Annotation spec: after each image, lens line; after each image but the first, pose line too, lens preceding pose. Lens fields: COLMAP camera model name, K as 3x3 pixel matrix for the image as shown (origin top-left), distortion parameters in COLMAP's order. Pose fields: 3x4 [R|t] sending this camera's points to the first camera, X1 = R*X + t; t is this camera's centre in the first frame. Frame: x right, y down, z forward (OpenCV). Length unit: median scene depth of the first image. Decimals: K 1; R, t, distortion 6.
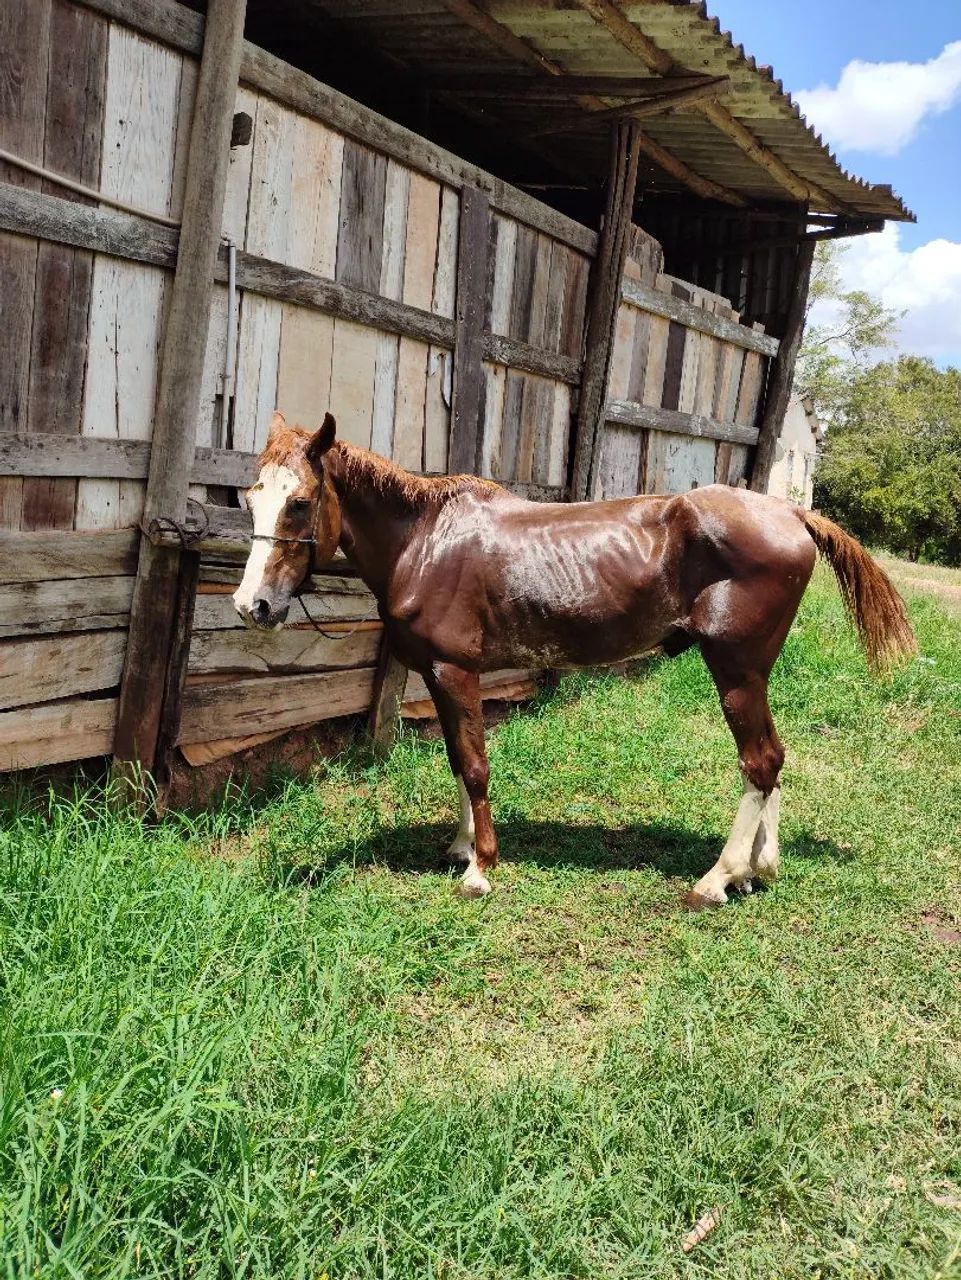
lens RADIAL K [[954.2, 0, 471.0], [0, 954.2, 641.0], [0, 0, 1]] dist [0.103724, -0.168383]
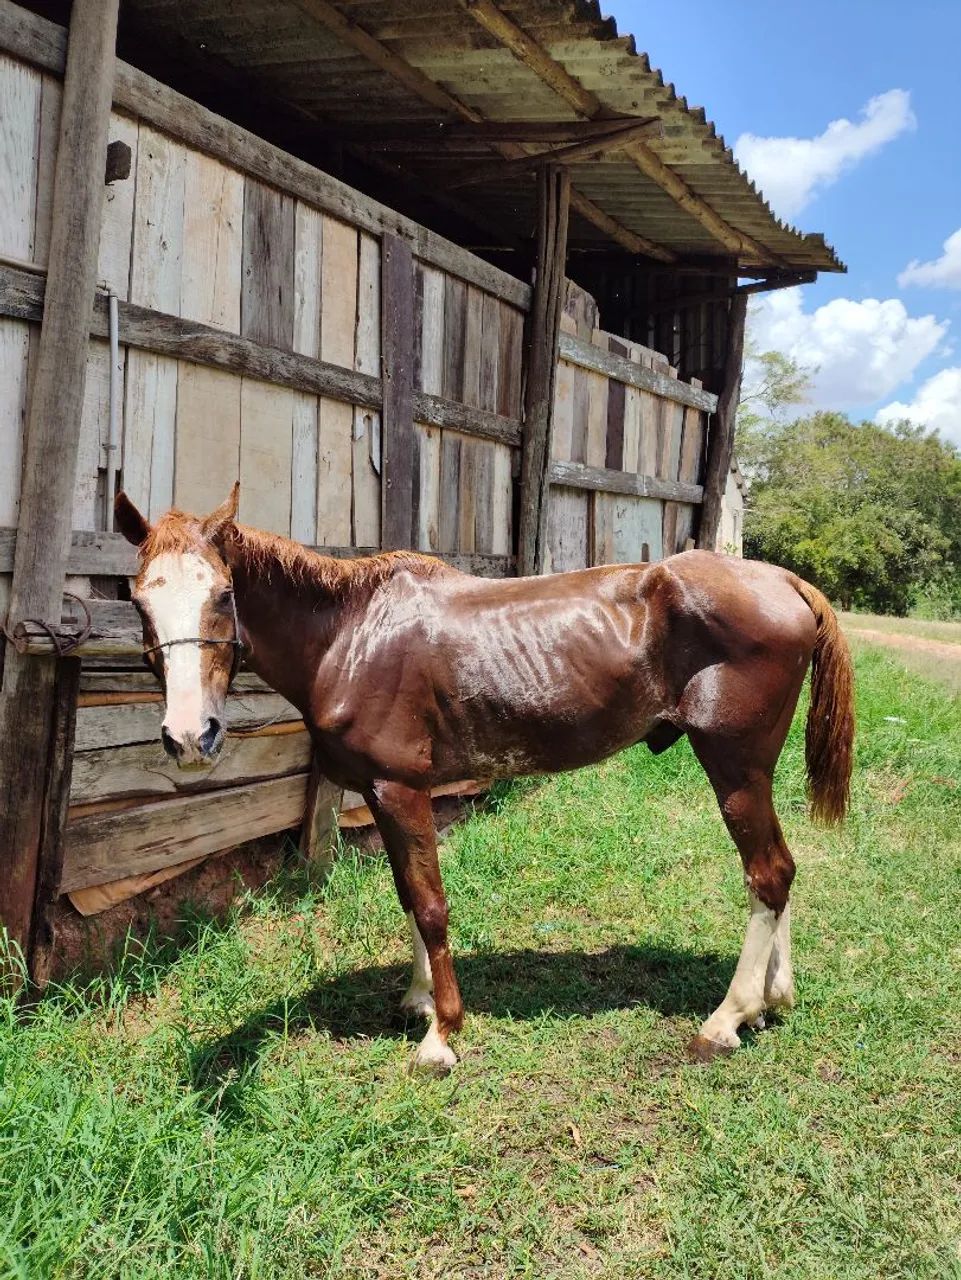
lens RADIAL K [[954.2, 0, 471.0], [0, 954.2, 641.0], [0, 0, 1]] dist [0.103724, -0.168383]
pose [[0.996818, -0.048148, 0.063531, -0.002069], [0.052334, 0.996449, -0.065961, -0.029821], [-0.060130, 0.069076, 0.995798, 0.136055]]
